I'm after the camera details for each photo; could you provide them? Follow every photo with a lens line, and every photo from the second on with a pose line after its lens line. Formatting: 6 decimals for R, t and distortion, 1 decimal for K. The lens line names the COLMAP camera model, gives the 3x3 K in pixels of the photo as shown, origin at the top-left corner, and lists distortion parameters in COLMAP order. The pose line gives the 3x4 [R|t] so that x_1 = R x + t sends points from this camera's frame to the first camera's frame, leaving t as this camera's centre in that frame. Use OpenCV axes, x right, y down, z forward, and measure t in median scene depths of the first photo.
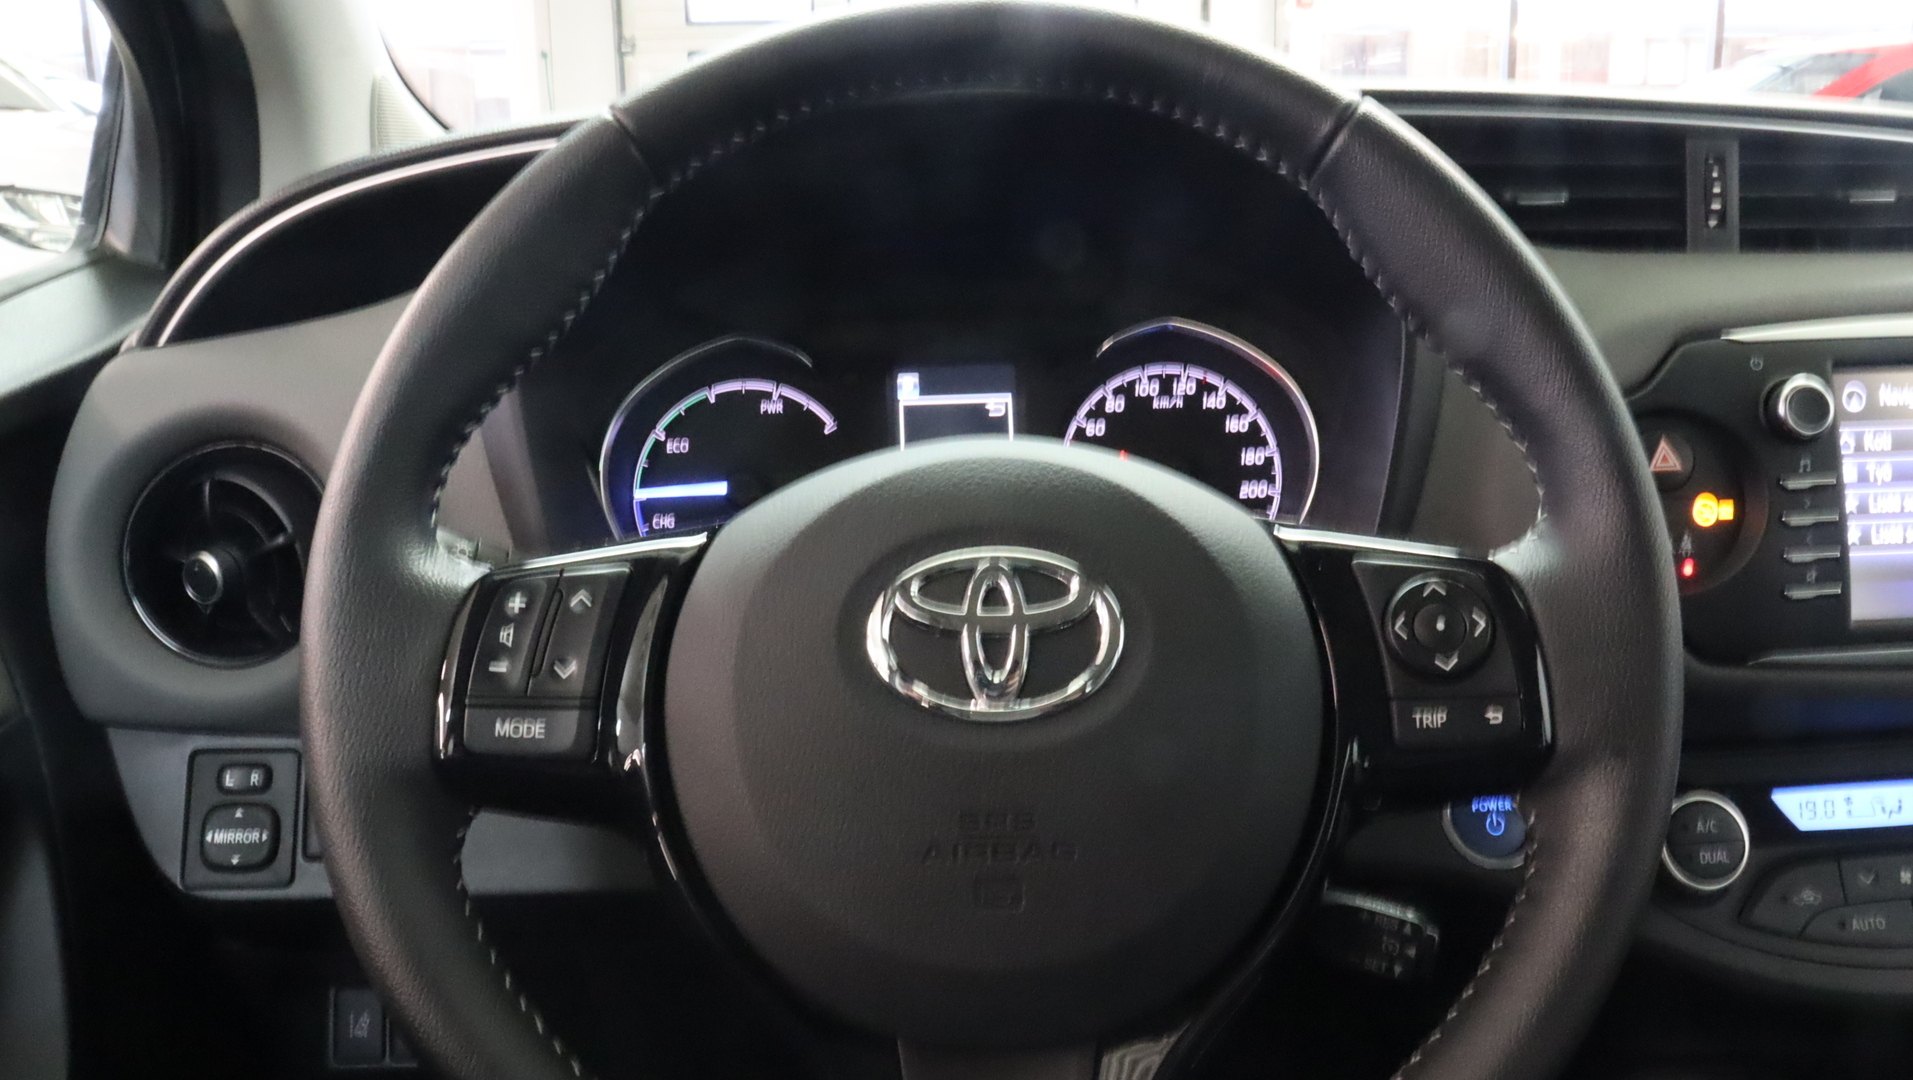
lens RADIAL K [[1554.7, 0, 956.5], [0, 1554.7, 540.0], [0, 0, 1]] dist [-0.126612, 0.089355]
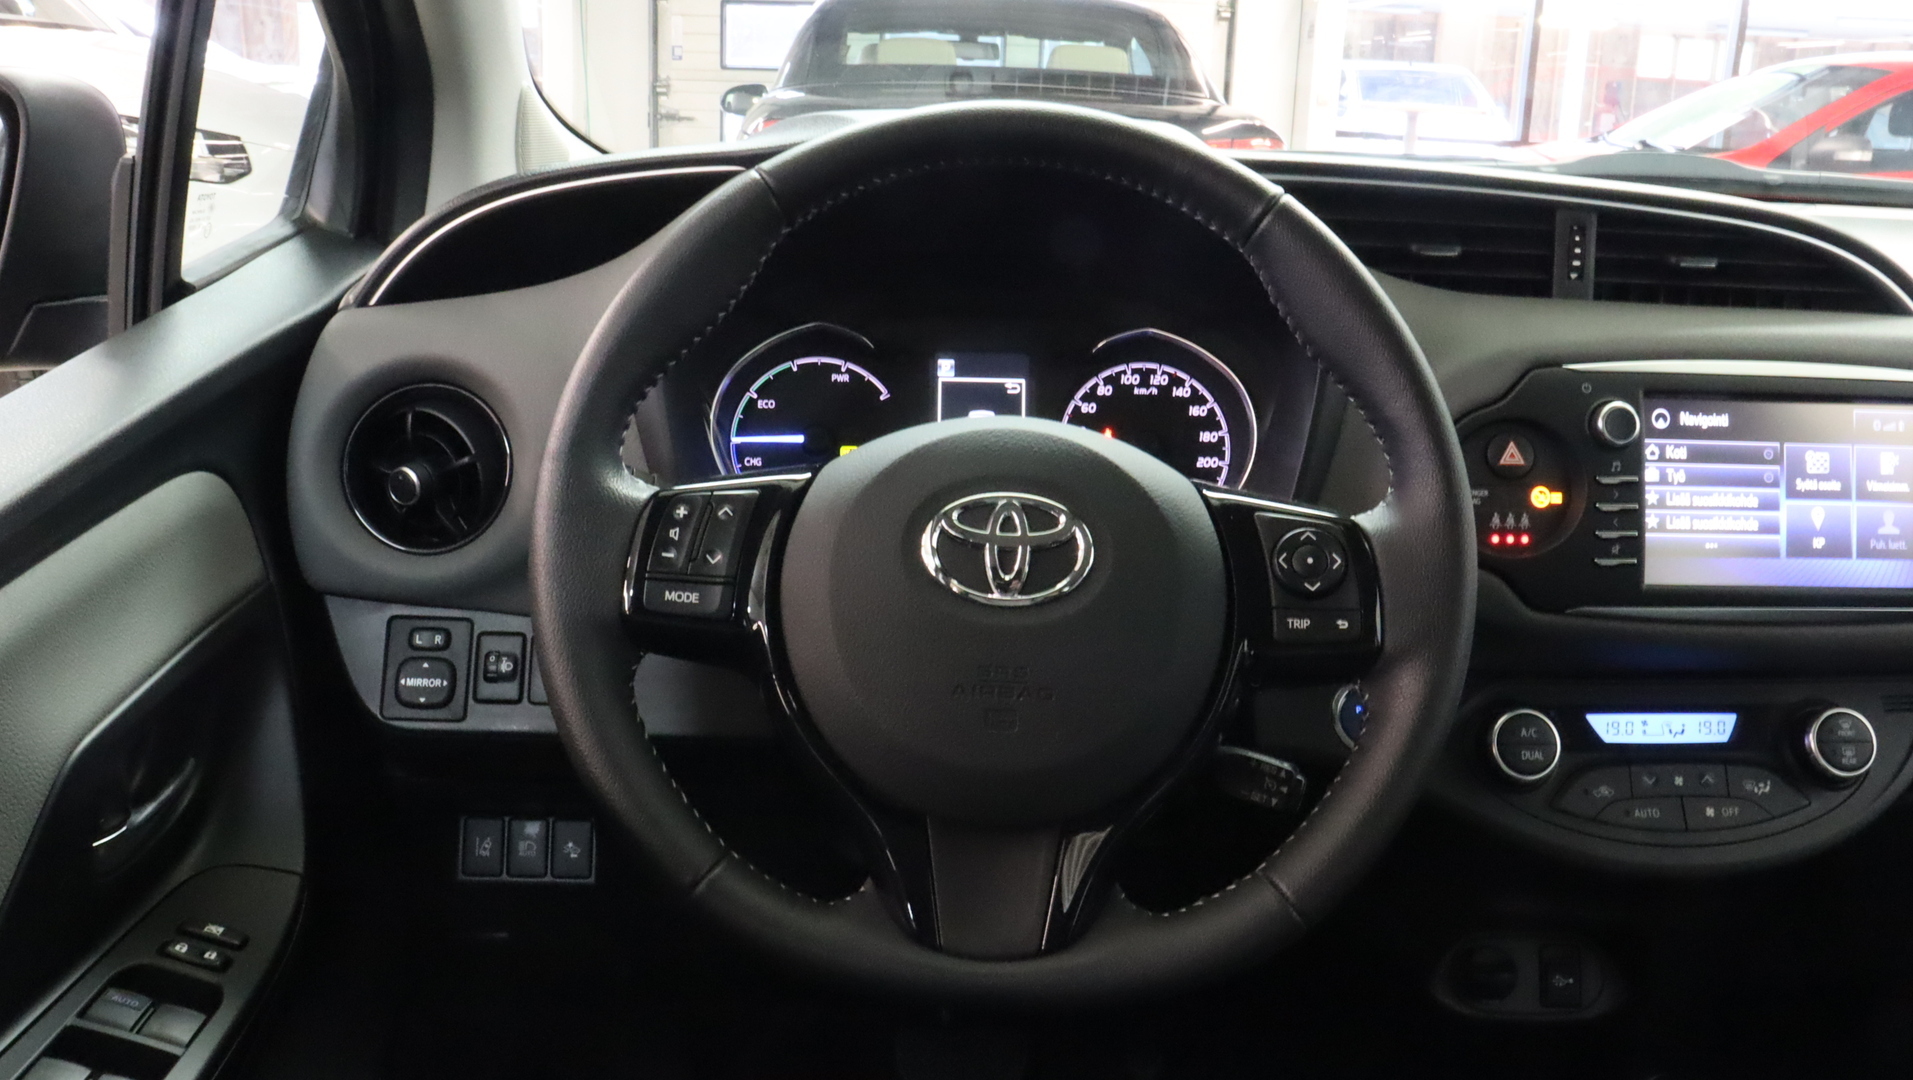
lens RADIAL K [[1554.7, 0, 956.5], [0, 1554.7, 540.0], [0, 0, 1]] dist [-0.126612, 0.089355]
pose [[0.998523, 0.054336, 0.000094, -0.017277], [-0.054317, 0.998122, 0.028326, 0.008732], [0.001446, -0.028289, 0.999599, -0.343765]]
